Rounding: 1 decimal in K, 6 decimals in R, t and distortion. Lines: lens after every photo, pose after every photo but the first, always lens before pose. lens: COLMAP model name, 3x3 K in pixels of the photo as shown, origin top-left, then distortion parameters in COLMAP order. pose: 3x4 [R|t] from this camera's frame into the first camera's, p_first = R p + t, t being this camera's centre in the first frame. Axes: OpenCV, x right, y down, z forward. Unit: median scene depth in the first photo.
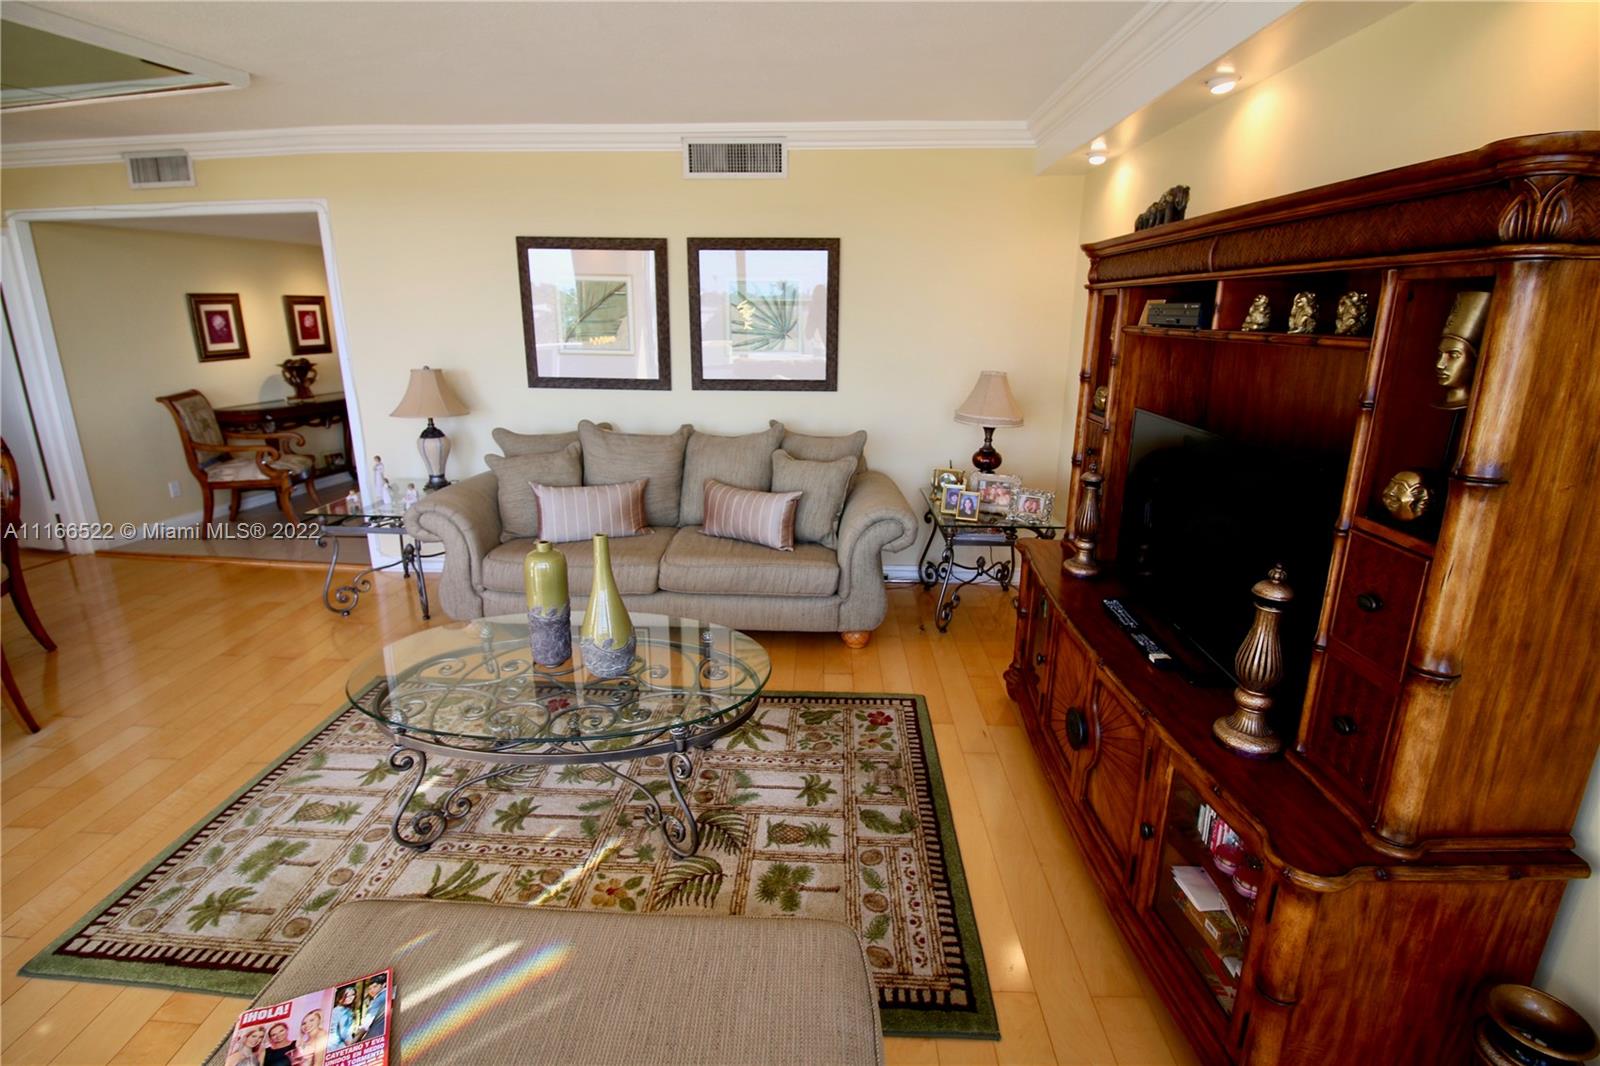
lens RADIAL K [[731.6, 0, 801.0], [0, 731.6, 510.8], [0, 0, 1]] dist [-0.002861, -0.011635]
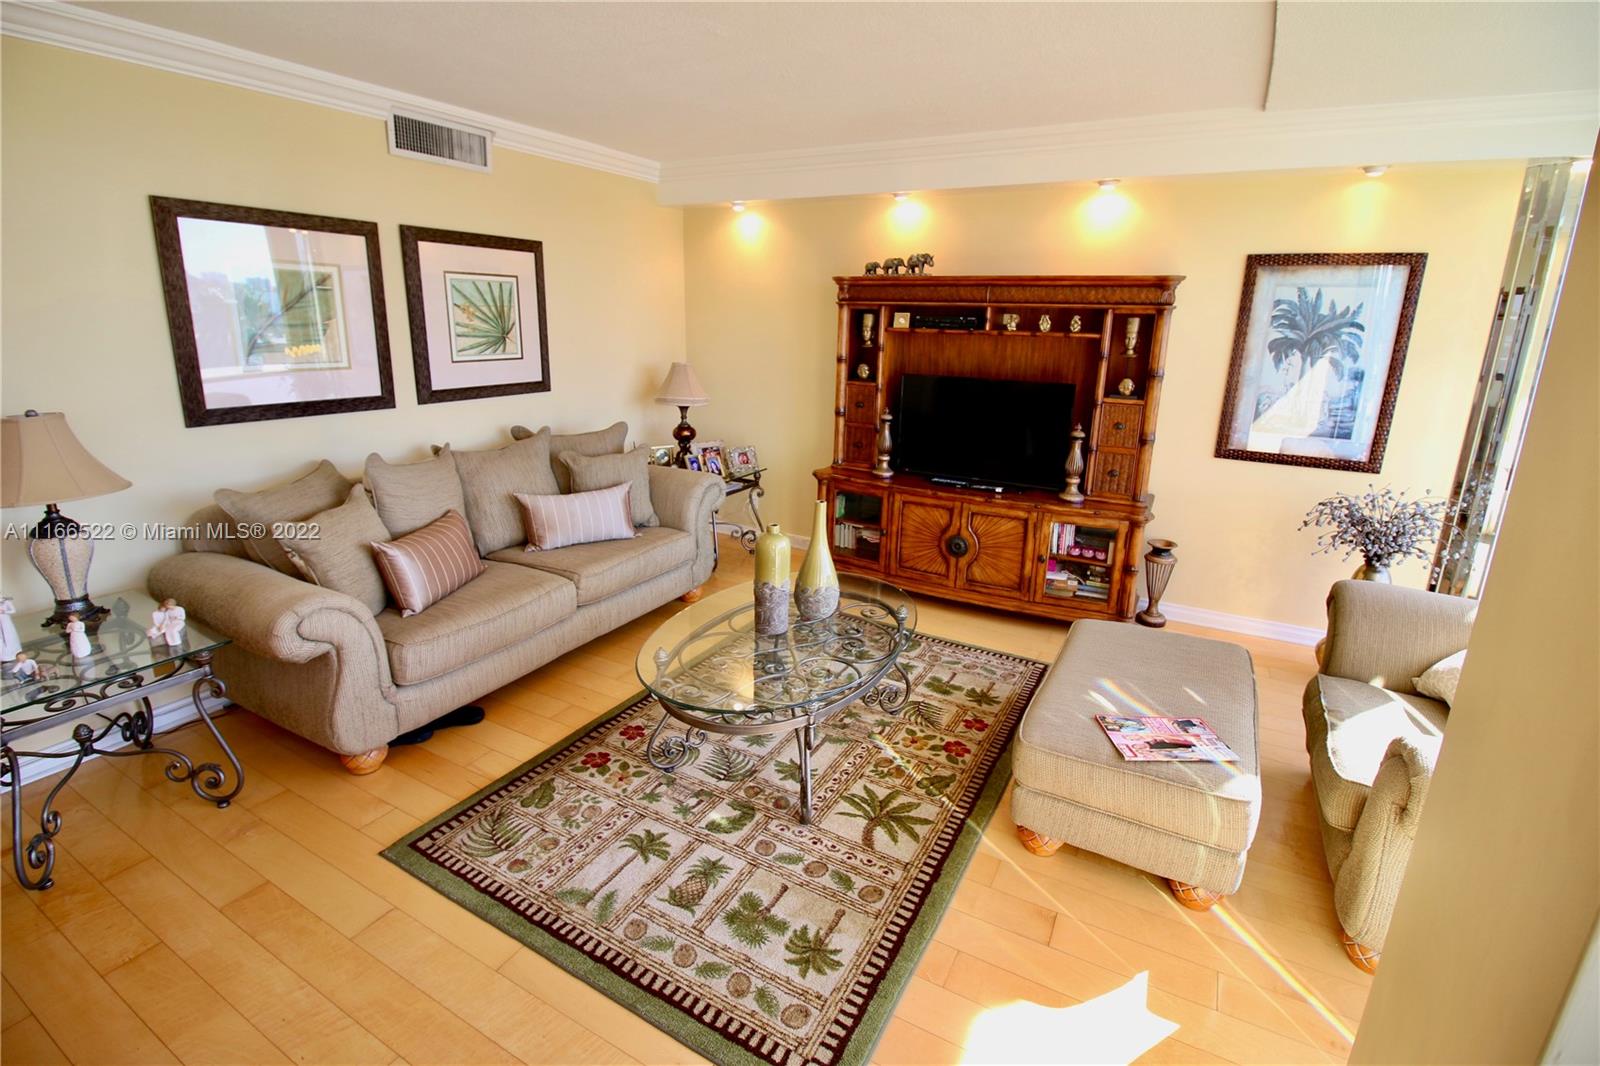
lens RADIAL K [[731.6, 0, 800.0], [0, 731.6, 507.2], [0, 0, 1]] dist [-0.002861, -0.011635]
pose [[0.452311, -0.224207, 0.863219, -0.858211], [0.217756, 0.966355, 0.136895, -0.085261], [-0.864868, 0.126052, 0.485915, 0.270224]]
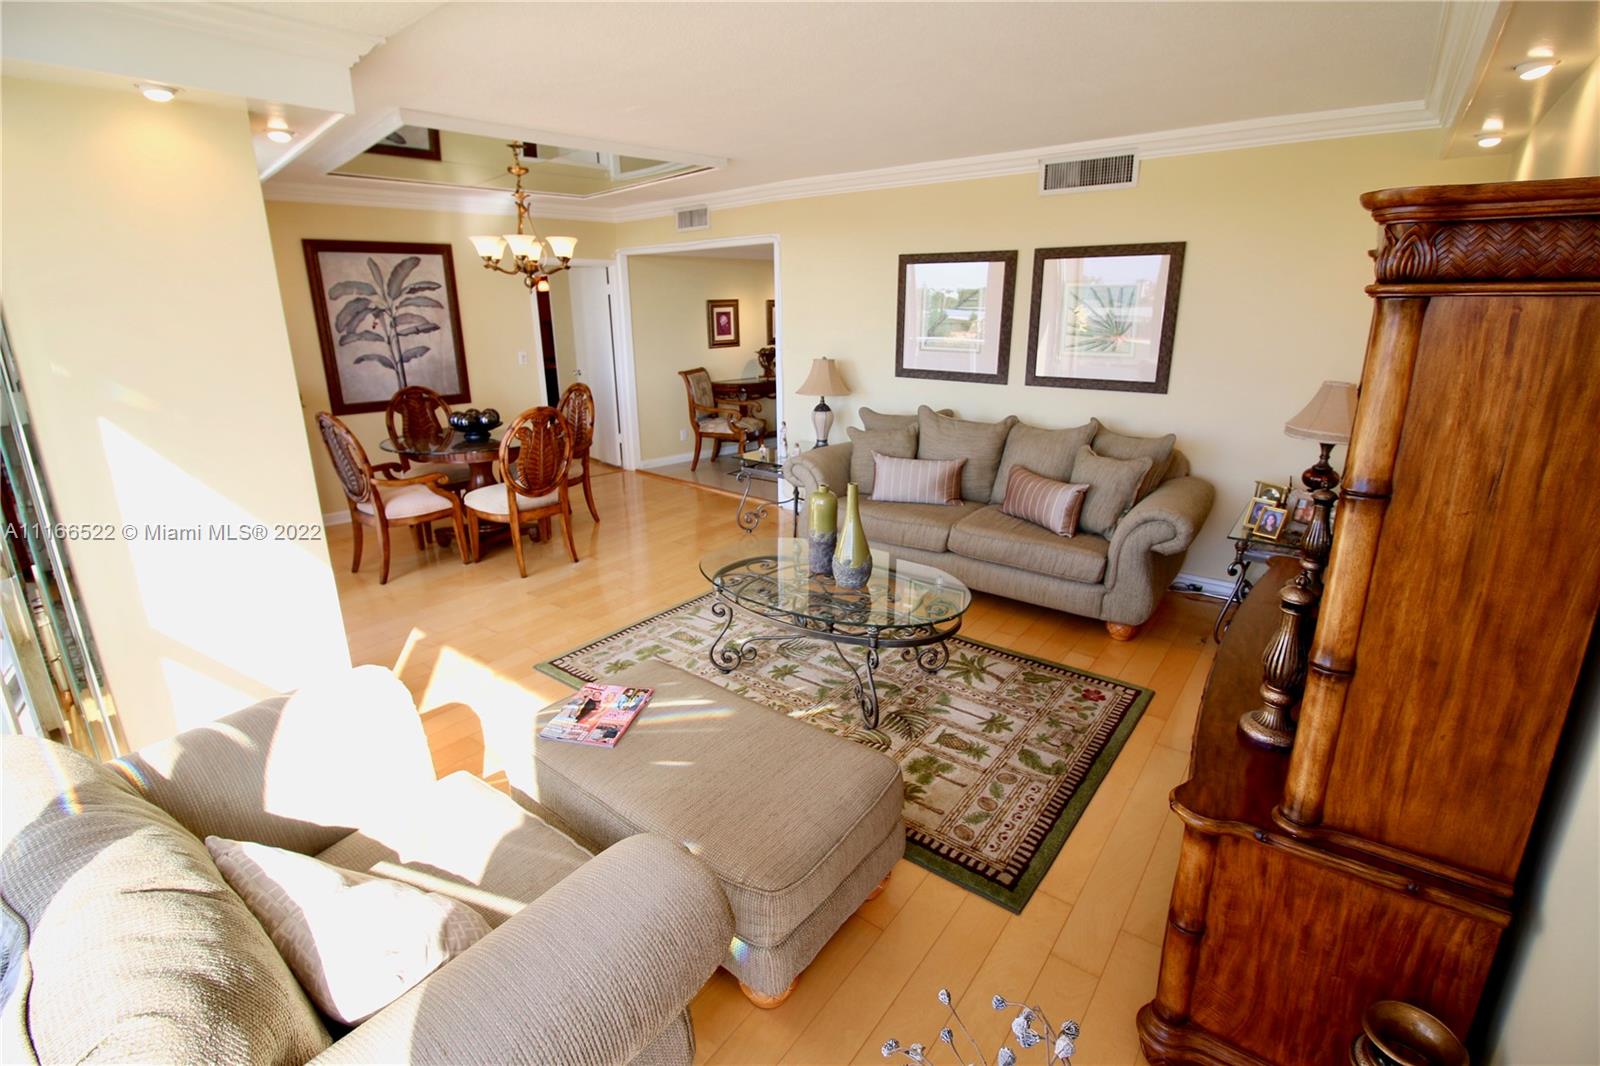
lens RADIAL K [[731.6, 0, 801.6], [0, 731.6, 511.3], [0, 0, 1]] dist [-0.002861, -0.011635]
pose [[0.816951, 0.146833, -0.557701, 0.269074], [-0.140459, 0.988584, 0.054524, 0.013535], [0.559340, 0.033791, 0.828249, -0.126343]]
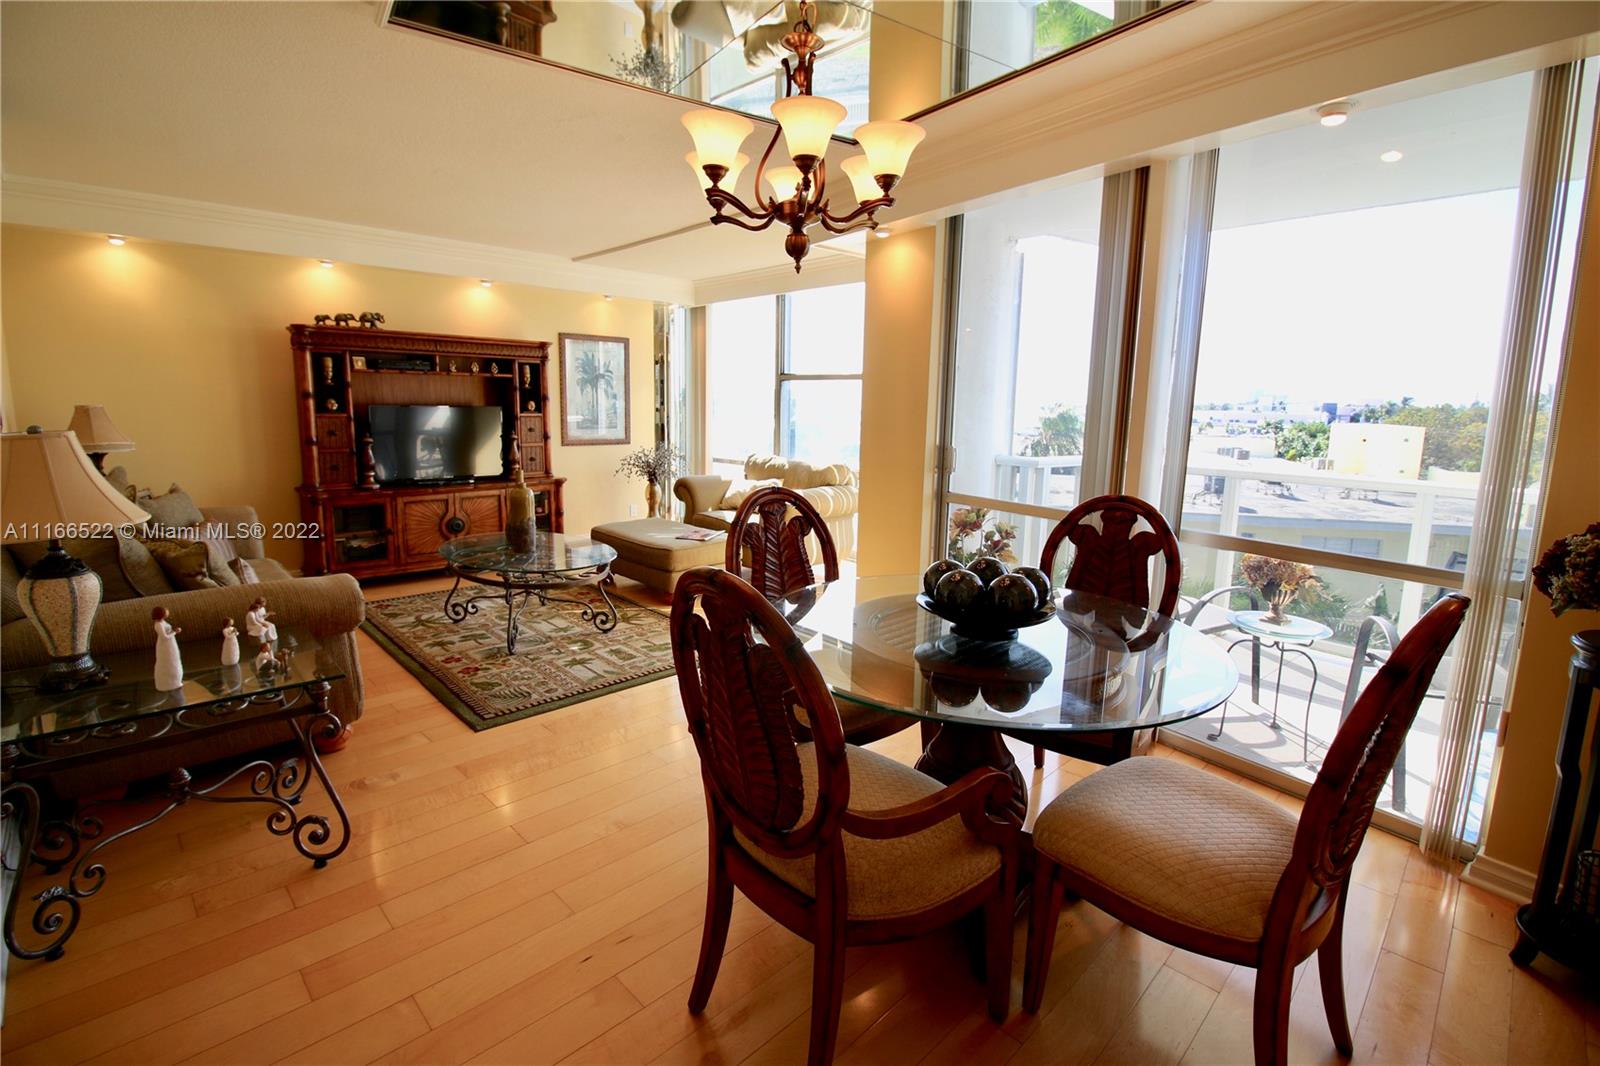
lens RADIAL K [[731.6, 0, 802.5], [0, 731.6, 509.2], [0, 0, 1]] dist [-0.002861, -0.011635]
pose [[-0.729298, -0.119110, 0.673748, -1.379246], [0.158971, 0.928282, 0.336186, -0.261200], [-0.665471, 0.352287, -0.658059, 1.154761]]
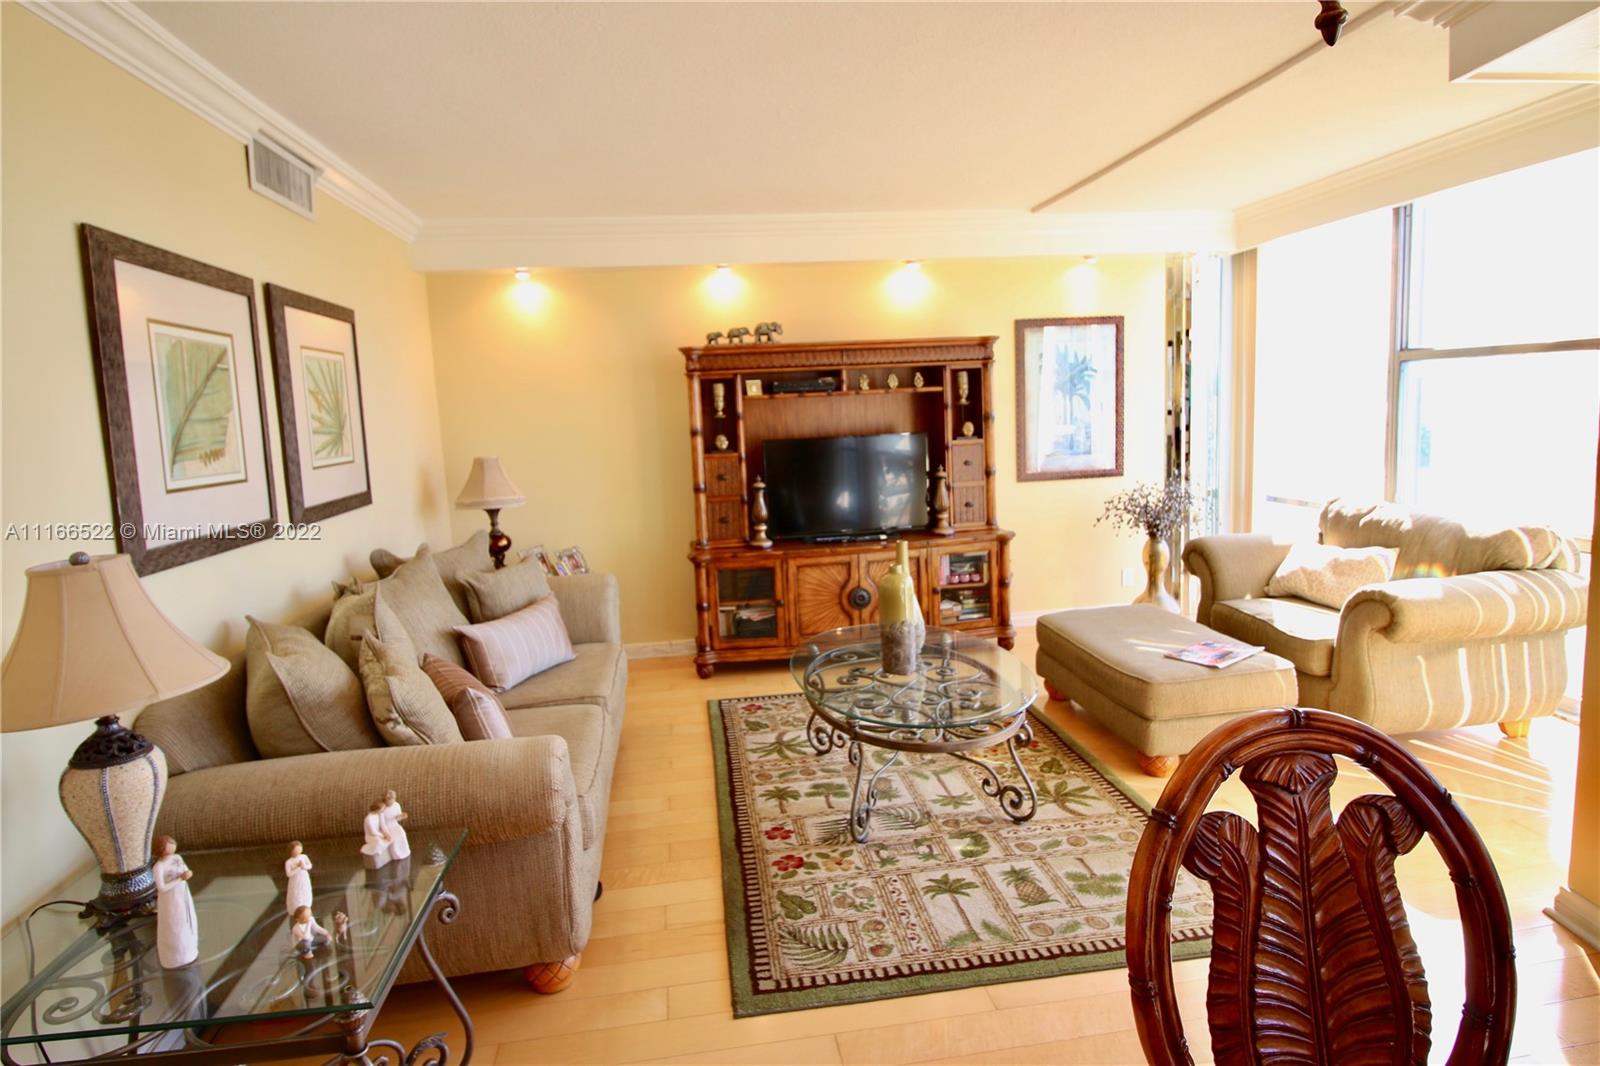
lens RADIAL K [[891.9, 0, 798.4], [0, 891.9, 510.6], [0, 0, 1]] dist [-0.000420, -0.004738]
pose [[-0.178809, -0.116571, 0.976954, -1.126345], [0.302705, 0.938275, 0.167359, -0.214456], [-0.936161, 0.325654, -0.132485, 0.859385]]
